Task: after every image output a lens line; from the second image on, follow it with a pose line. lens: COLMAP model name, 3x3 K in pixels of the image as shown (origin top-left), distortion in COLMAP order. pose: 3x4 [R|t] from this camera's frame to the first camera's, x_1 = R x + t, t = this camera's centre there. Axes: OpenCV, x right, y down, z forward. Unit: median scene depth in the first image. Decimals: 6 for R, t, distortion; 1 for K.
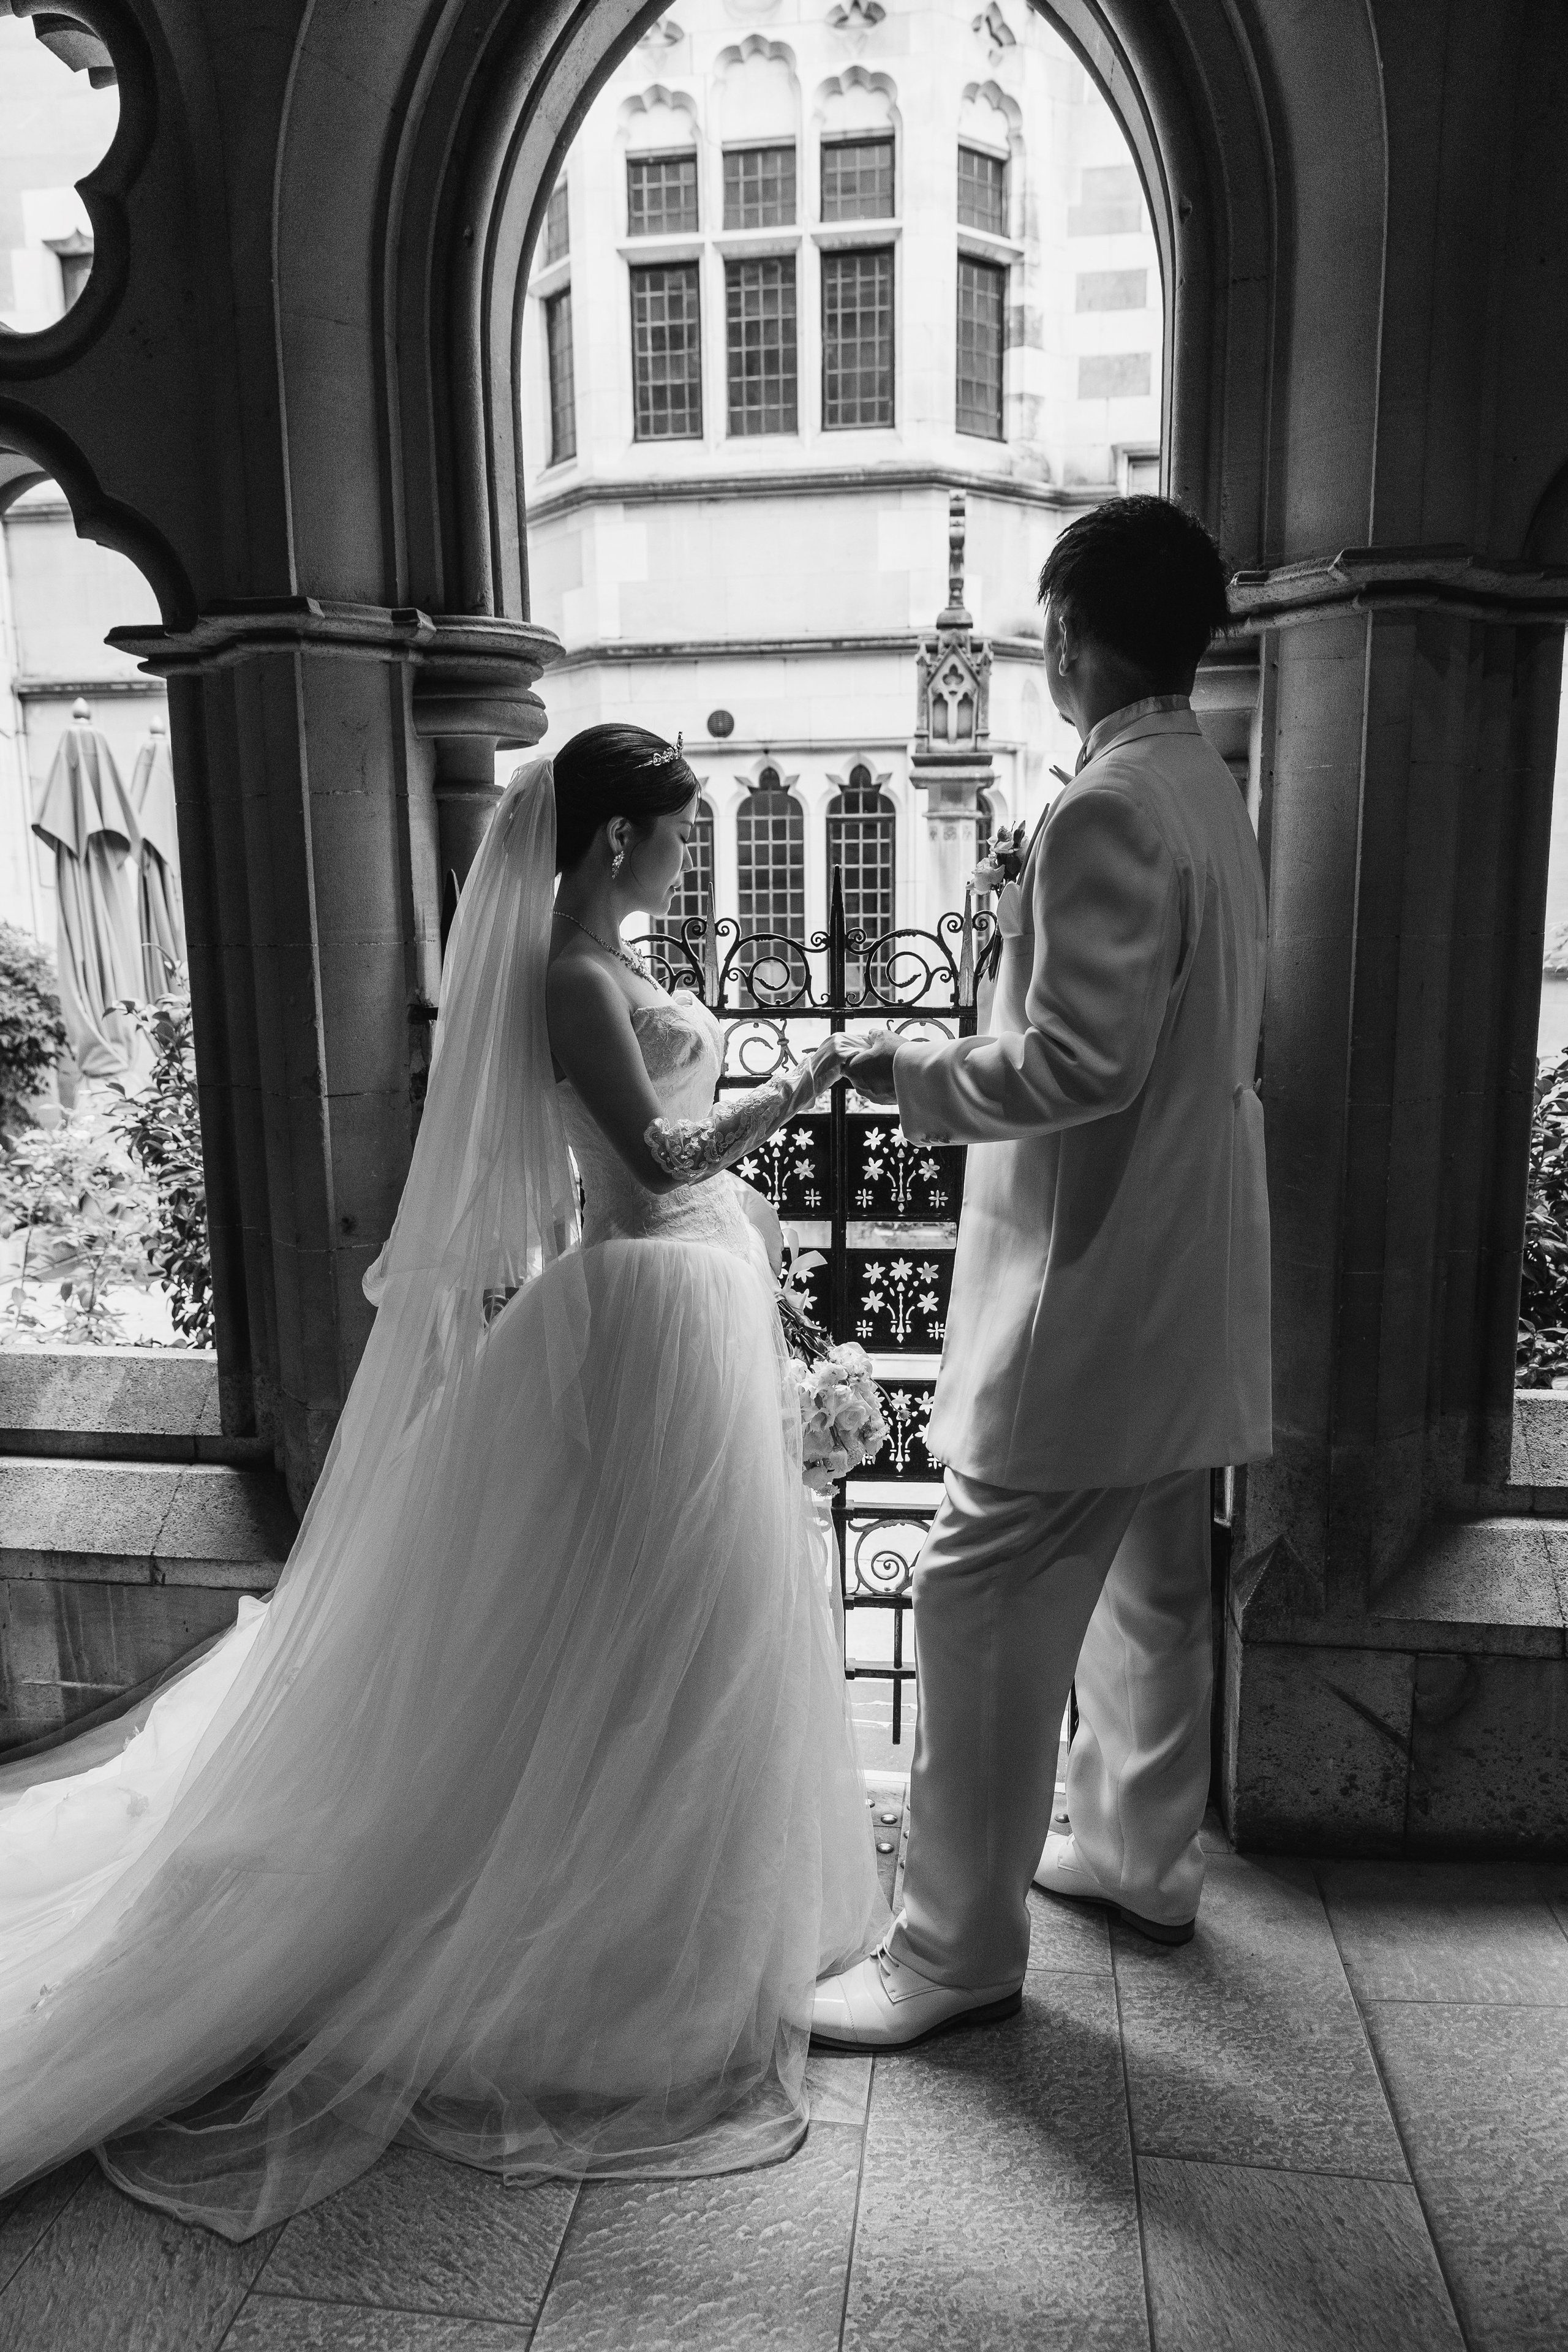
lens RADIAL K [[1548.8, 0, 795.6], [0, 1548.8, 1186.2], [0, 0, 1]] dist [0.007764, -0.004512]
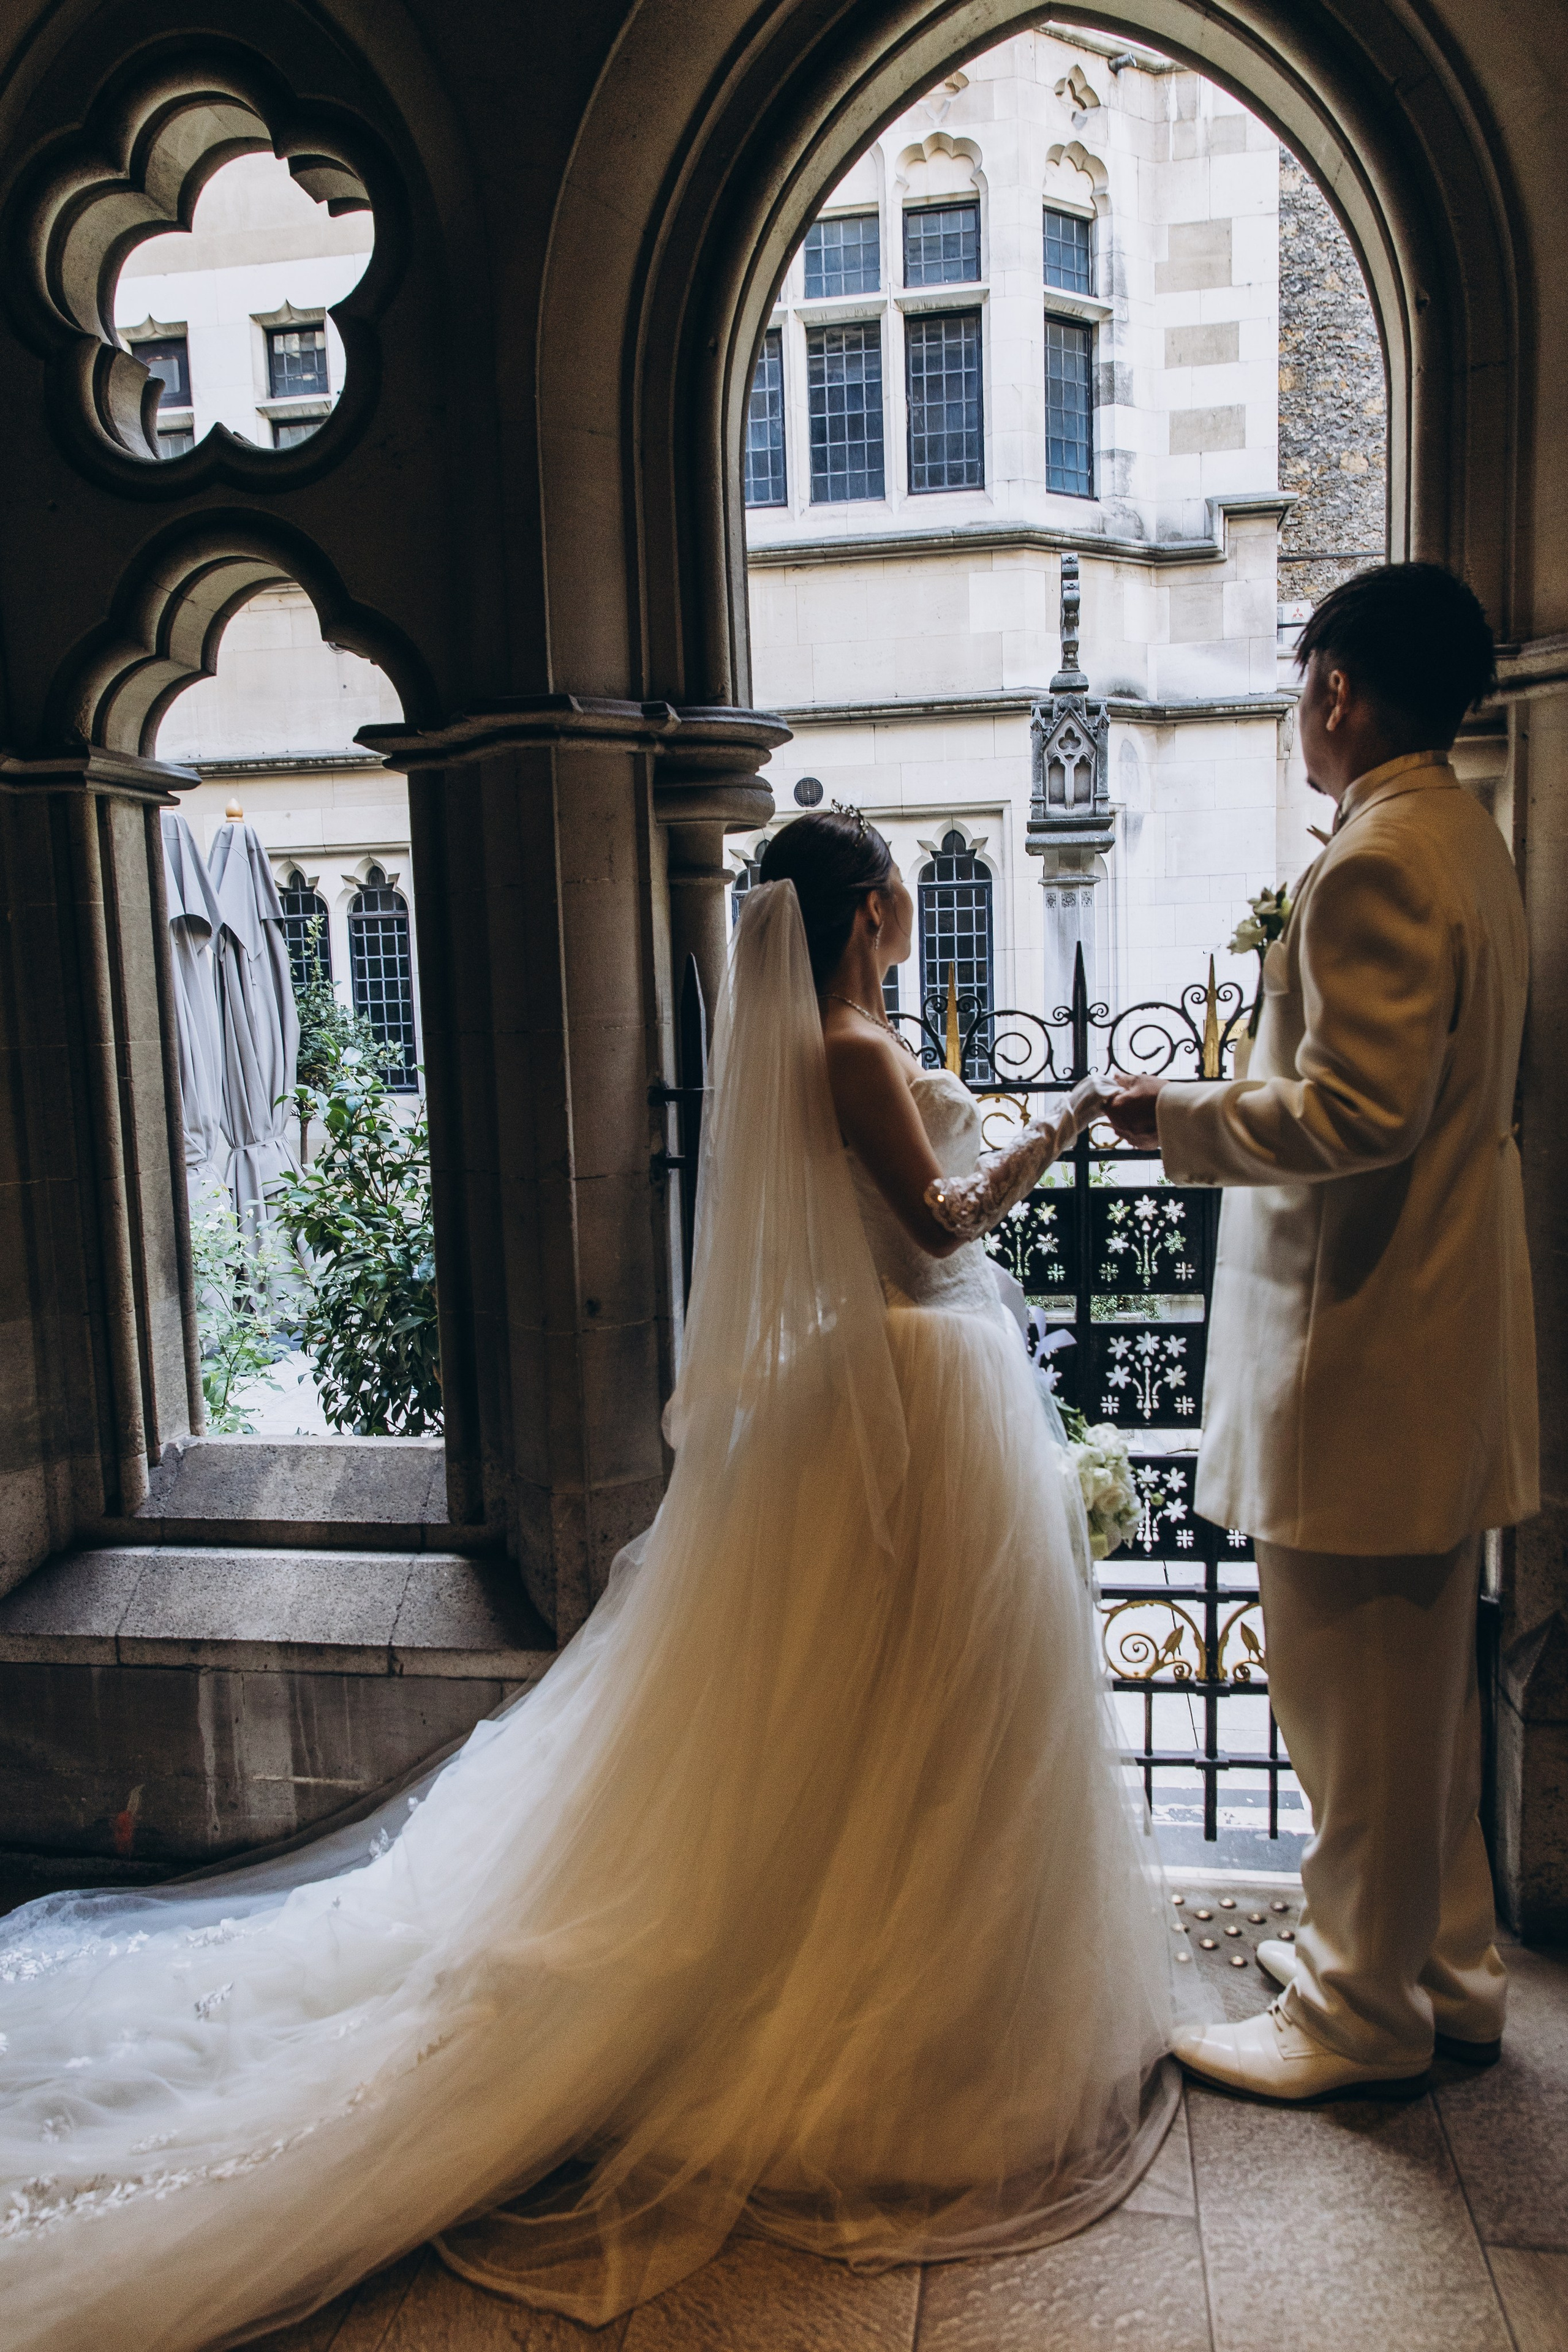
lens RADIAL K [[1659.3, 0, 775.5], [0, 1659.3, 1182.4], [0, 0, 1]] dist [0.011471, -0.005688]
pose [[0.999490, -0.018080, -0.026312, -0.138533], [0.016620, 0.998365, -0.054687, 0.005072], [0.027258, 0.054221, 0.998157, -0.069772]]
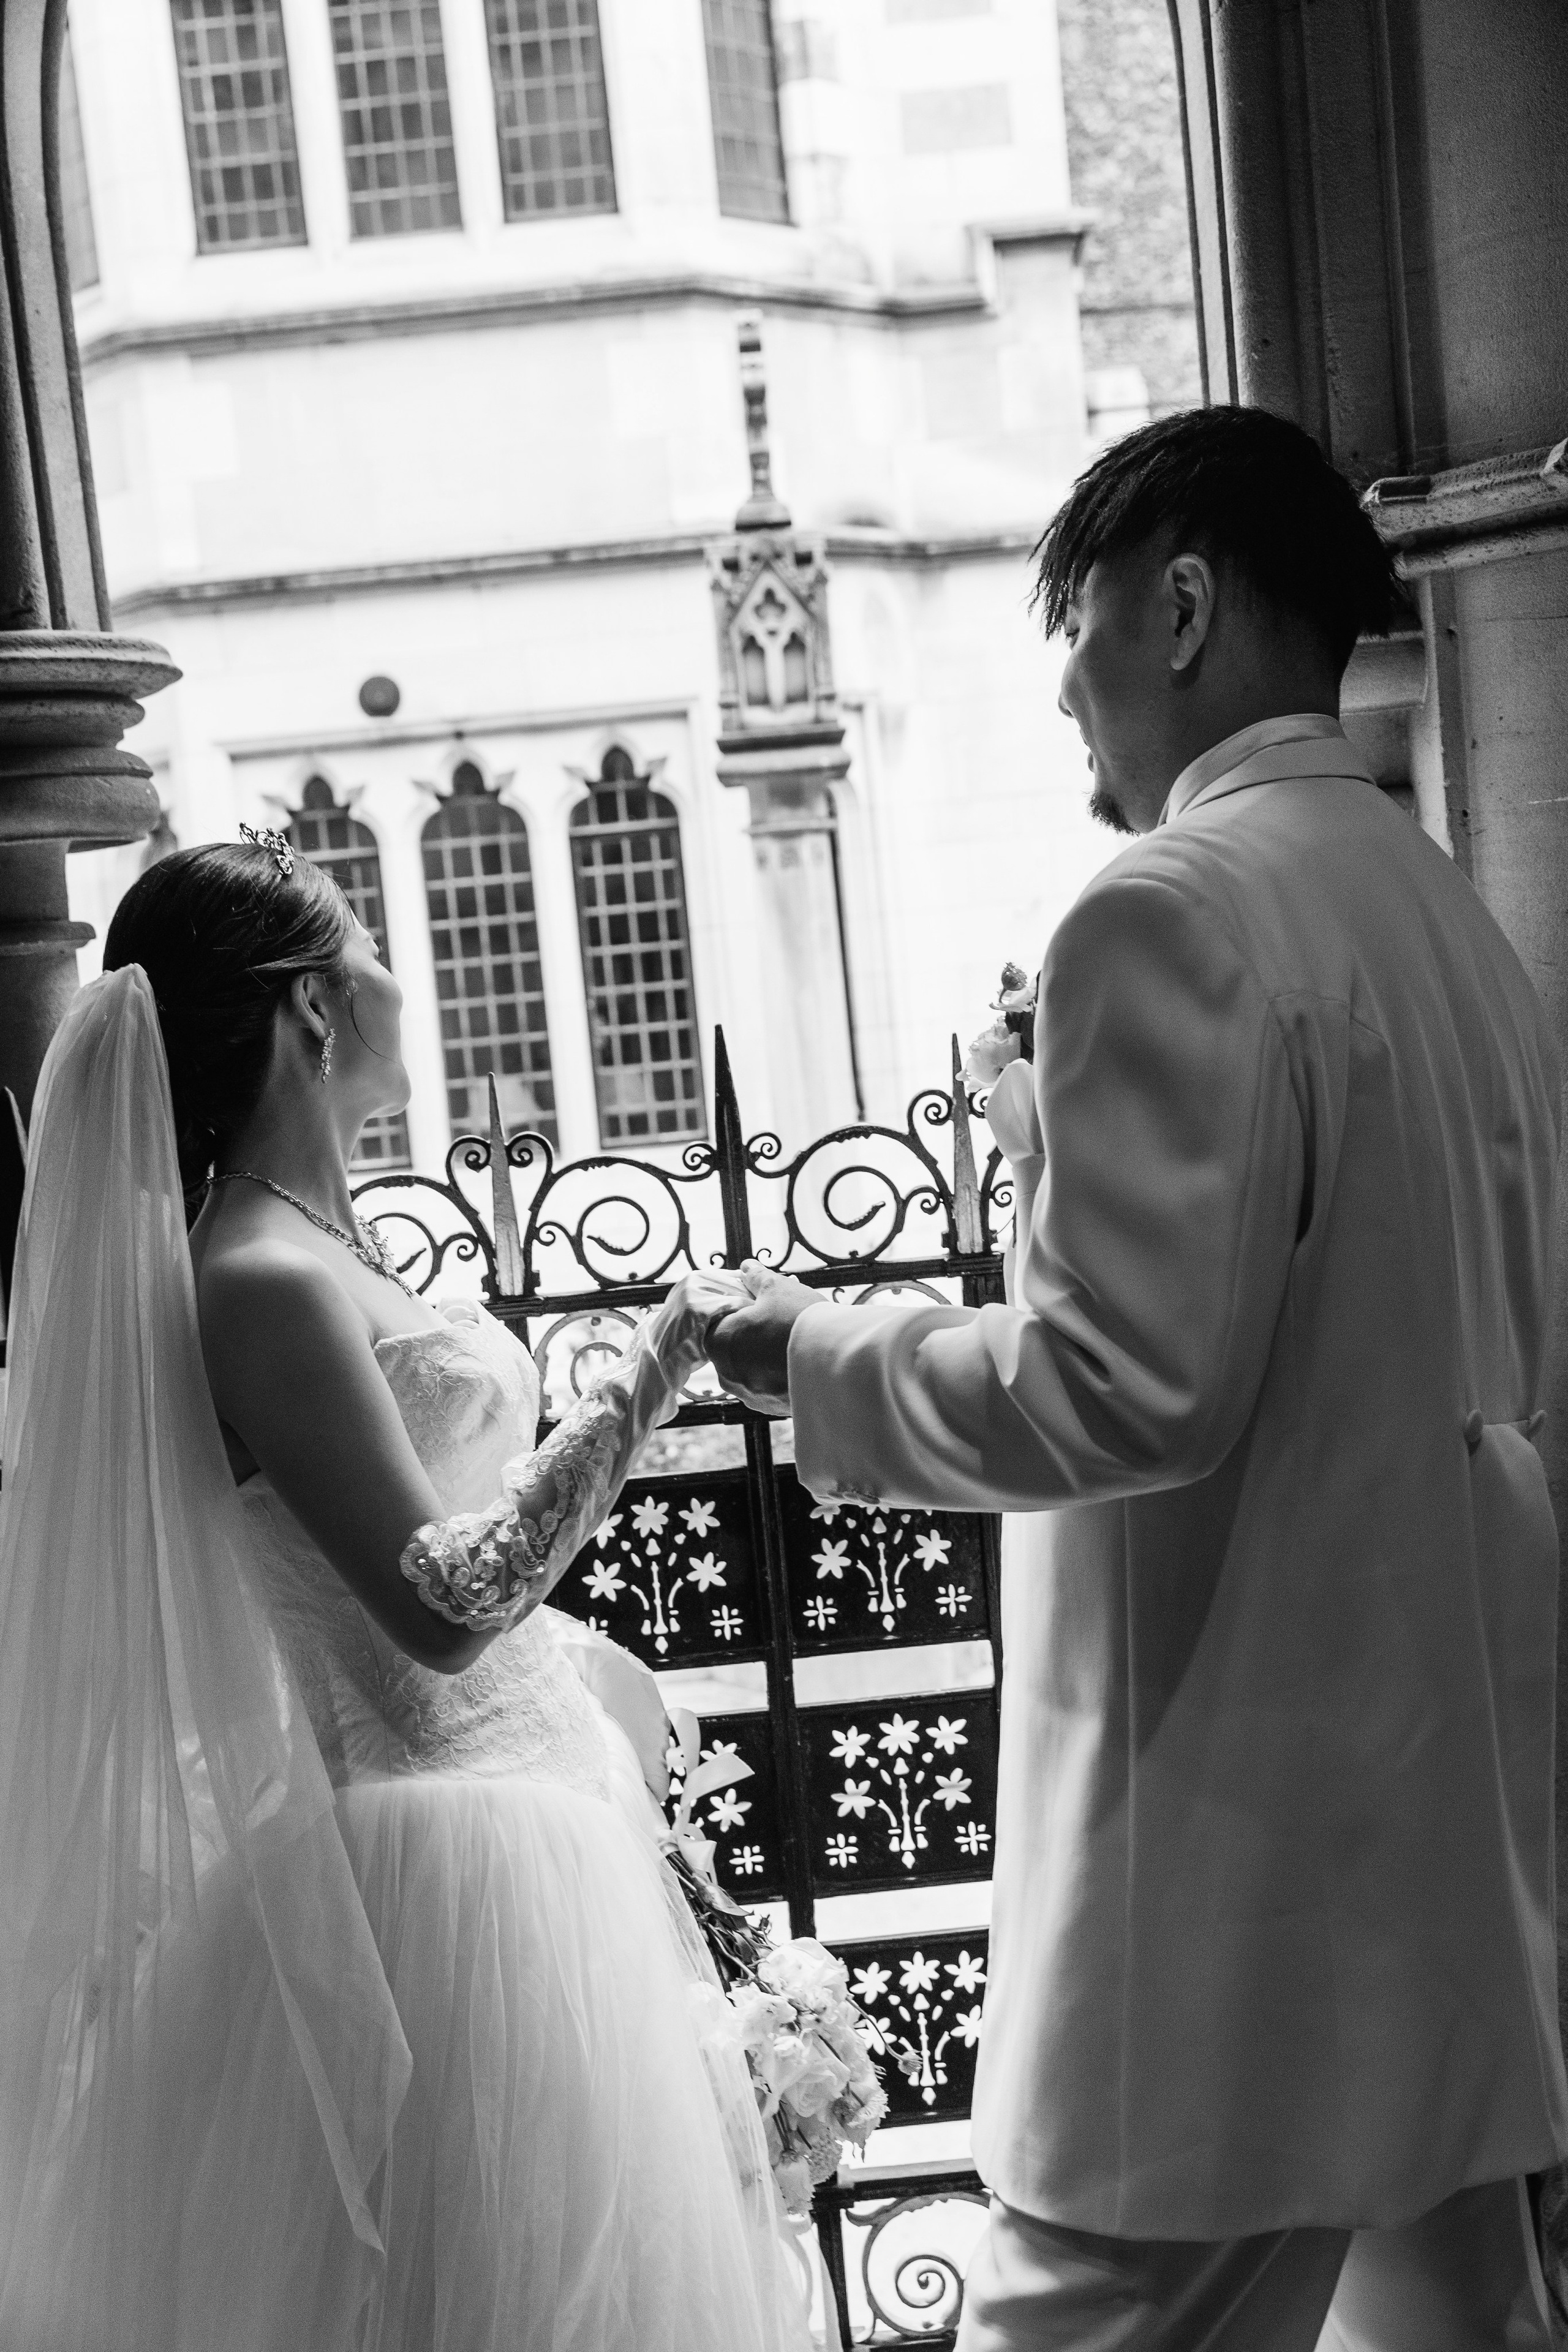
lens RADIAL K [[2478.1, 0, 787.9], [0, 2478.1, 1165.0], [0, 0, 1]] dist [-0.005069, 0.019848]
pose [[0.989294, -0.091252, 0.113886, -0.052011], [0.100104, 0.992177, -0.074589, -0.084513], [-0.106189, 0.085191, 0.990690, 0.116030]]
